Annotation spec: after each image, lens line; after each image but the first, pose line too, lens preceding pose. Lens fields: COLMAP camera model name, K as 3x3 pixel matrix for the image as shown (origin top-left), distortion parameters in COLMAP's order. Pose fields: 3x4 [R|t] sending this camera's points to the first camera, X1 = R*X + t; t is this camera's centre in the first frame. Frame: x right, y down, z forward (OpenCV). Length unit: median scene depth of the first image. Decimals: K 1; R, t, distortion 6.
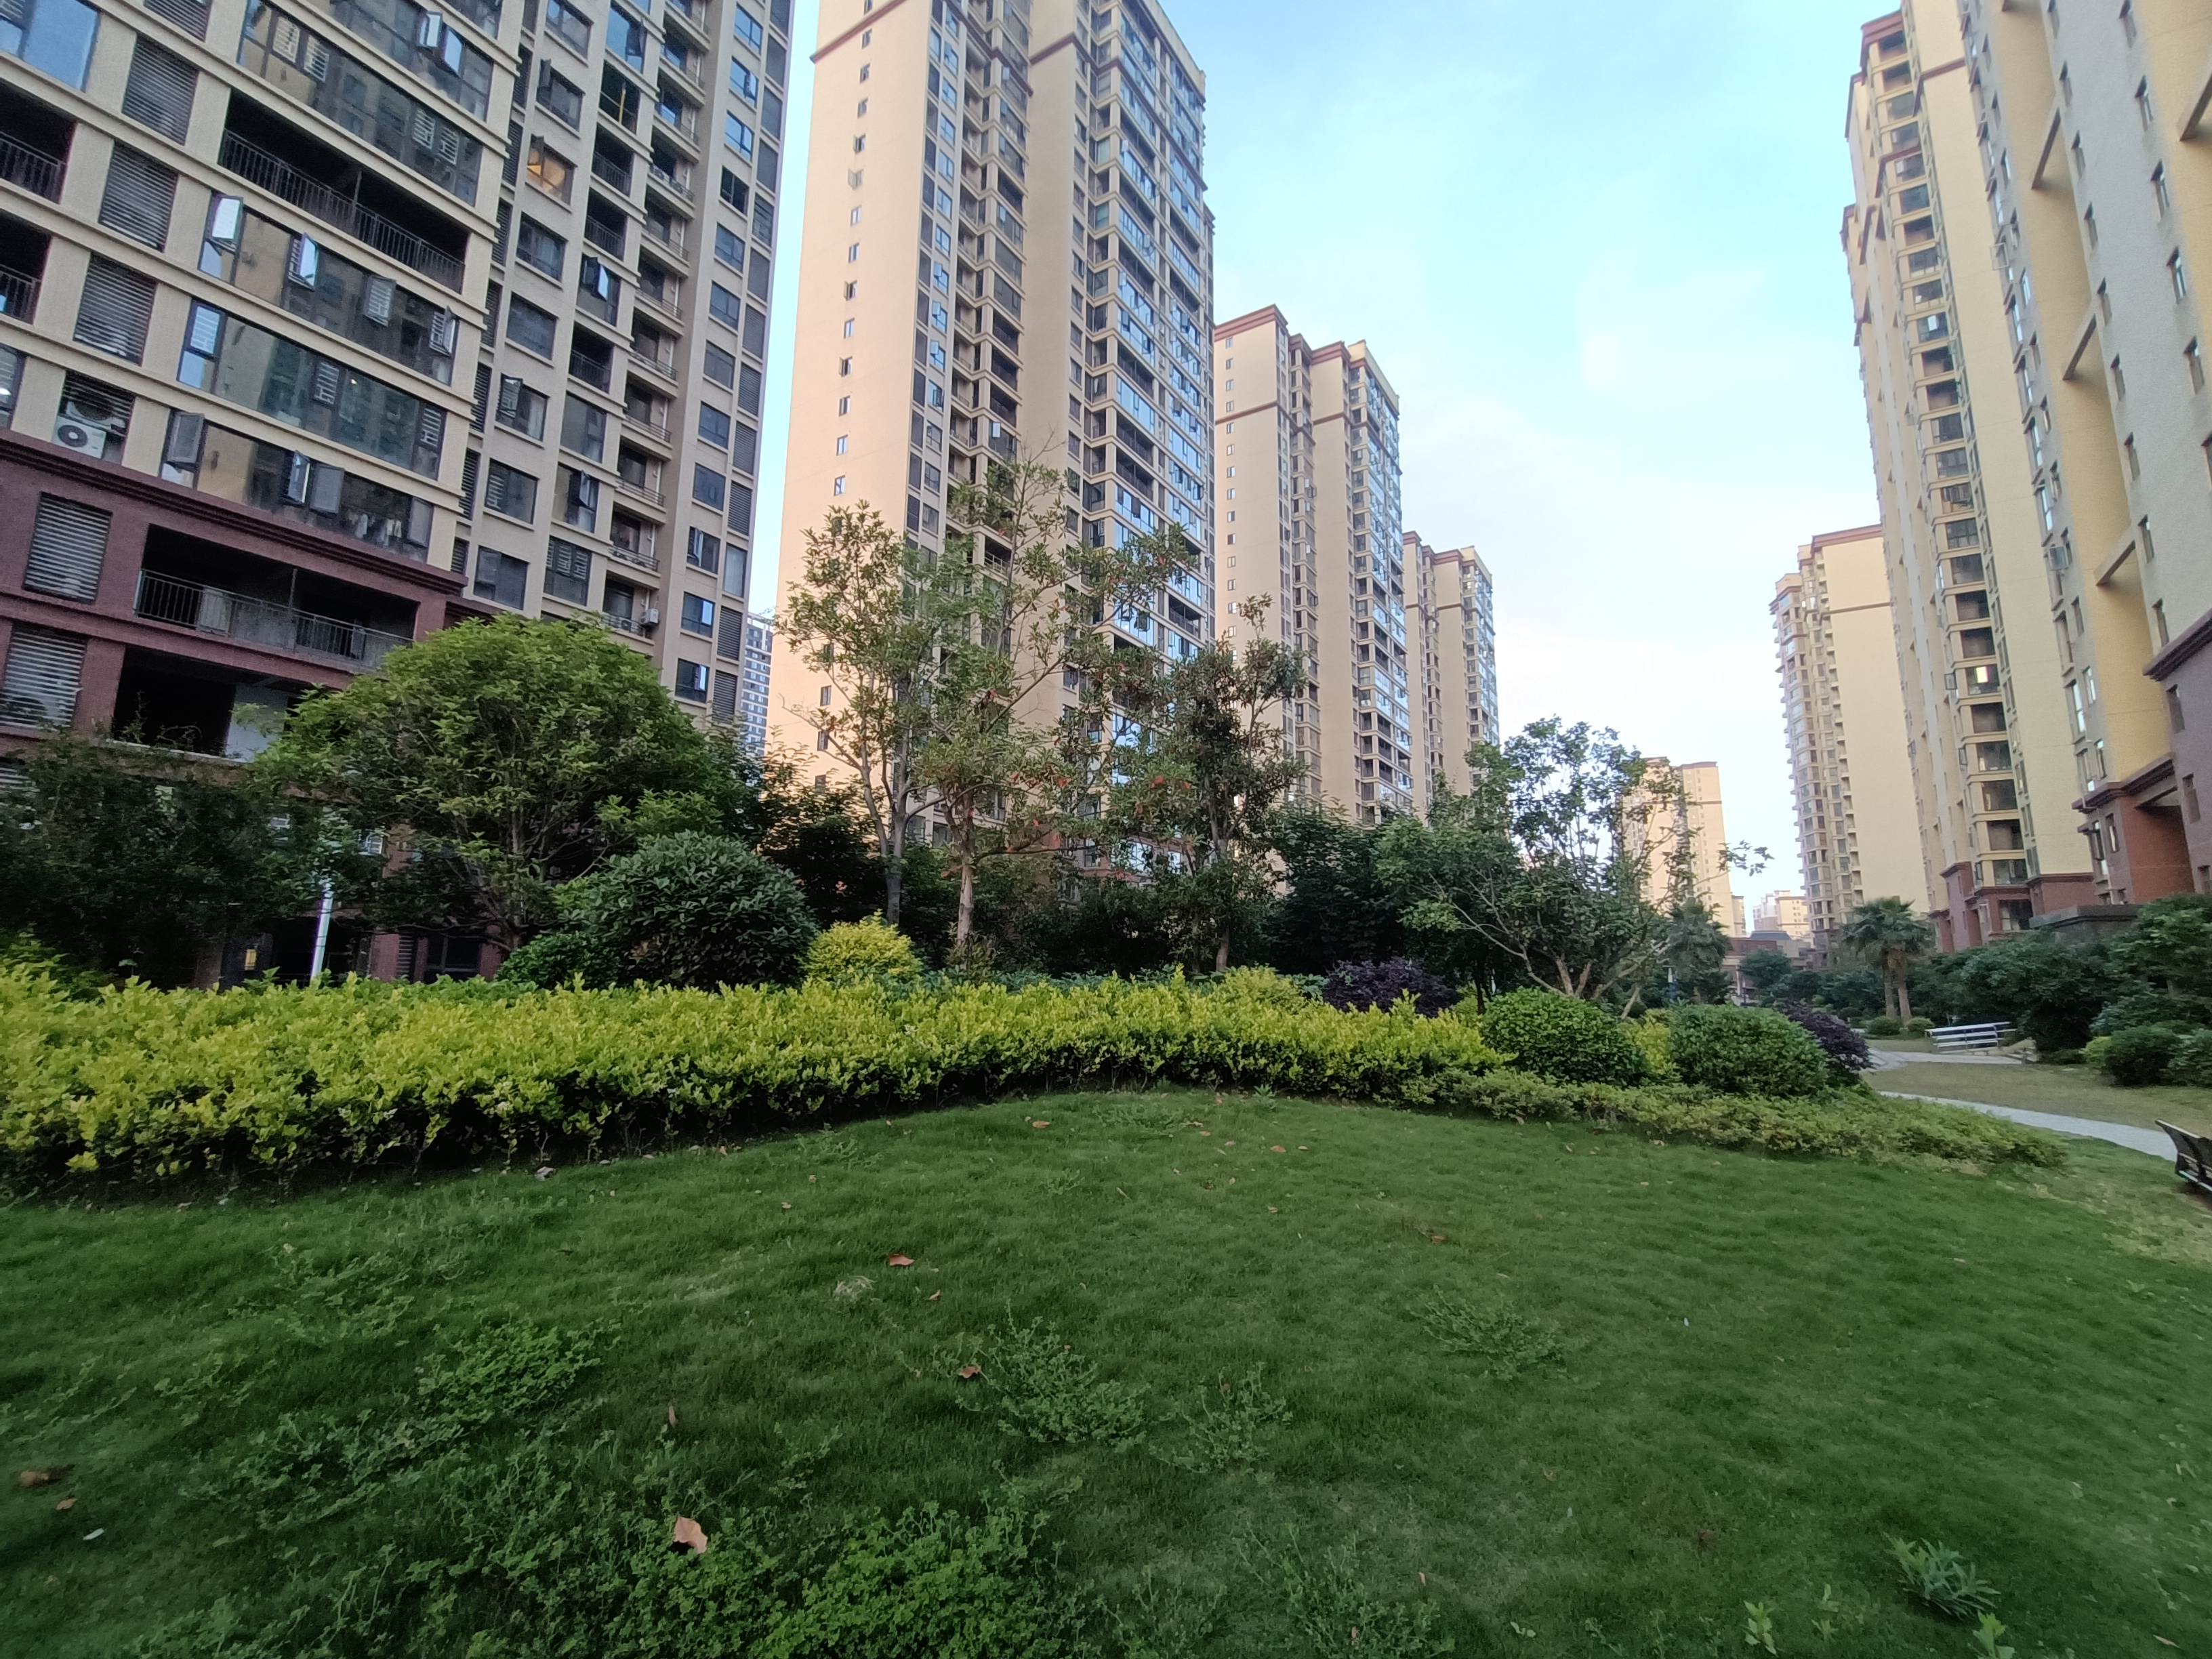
lens RADIAL K [[1006.7, 0, 1108.4], [0, 1006.7, 801.8], [0, 0, 1]] dist [0.008850, -0.000152]
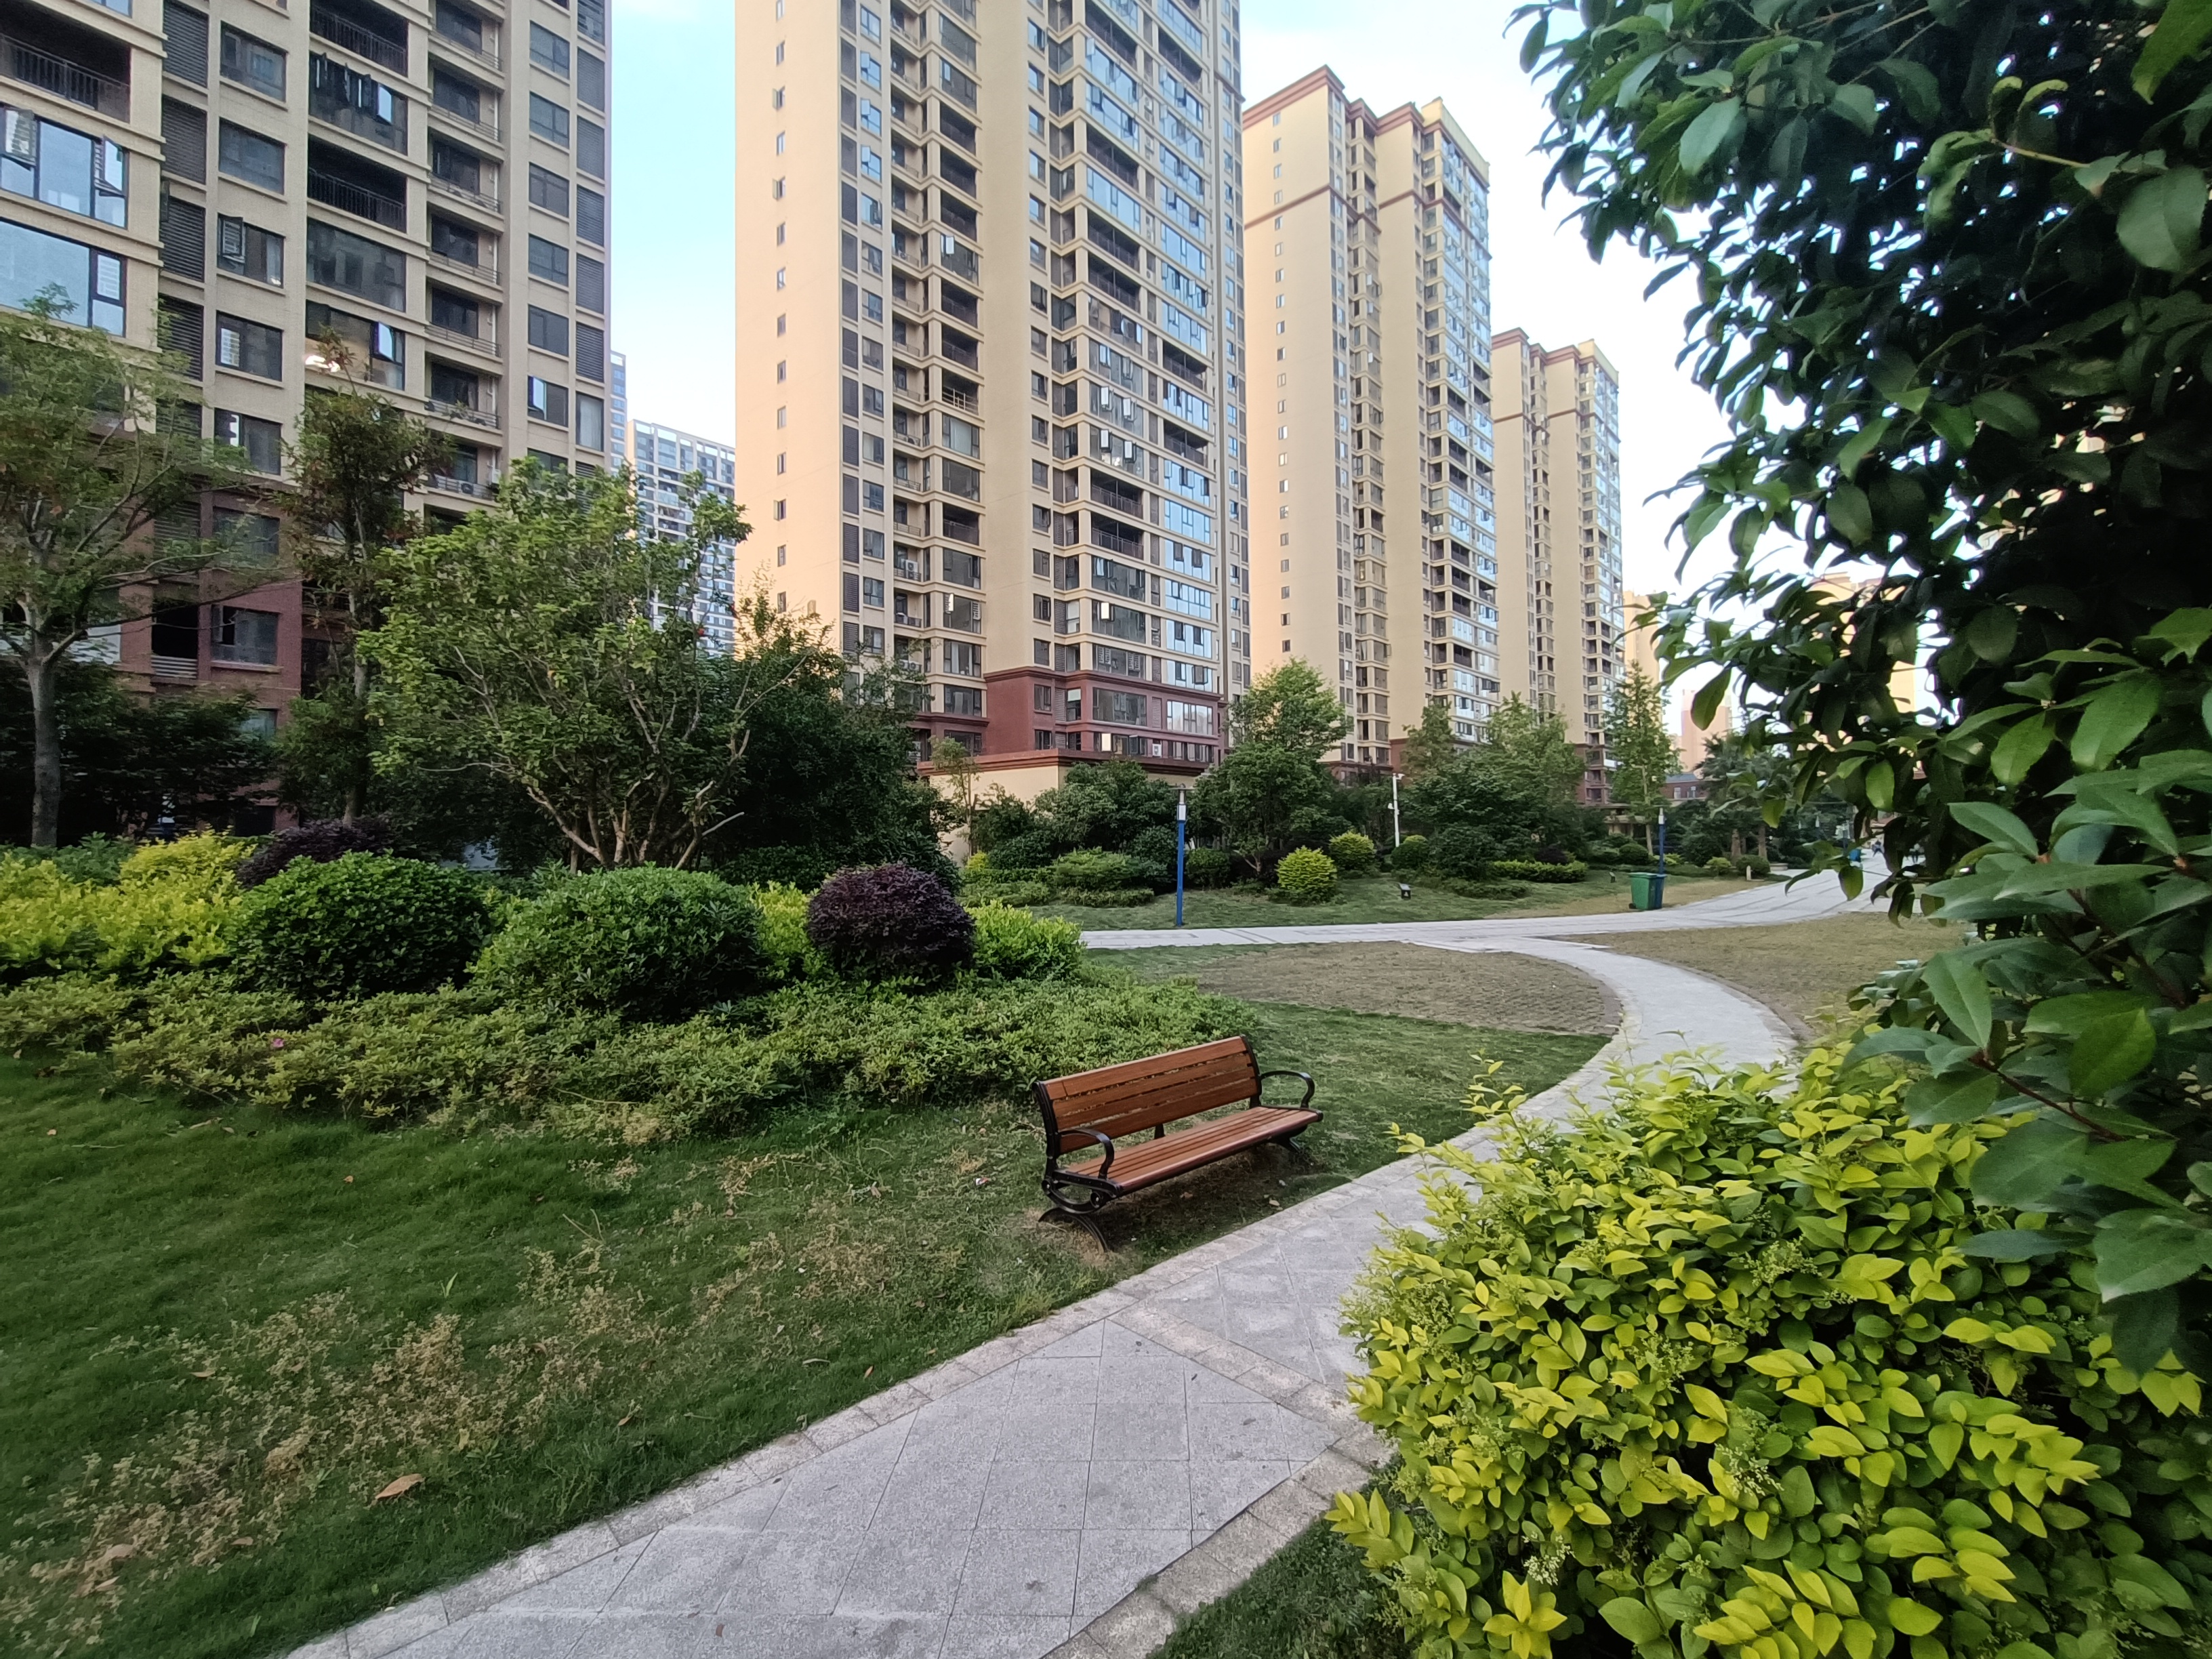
lens RADIAL K [[1006.7, 0, 1108.4], [0, 1006.7, 801.8], [0, 0, 1]] dist [0.008850, -0.000152]
pose [[0.989558, -0.030319, -0.140908, 0.098420], [0.049796, 0.989343, 0.136827, 0.007374], [0.135258, -0.142415, 0.980522, 0.036618]]
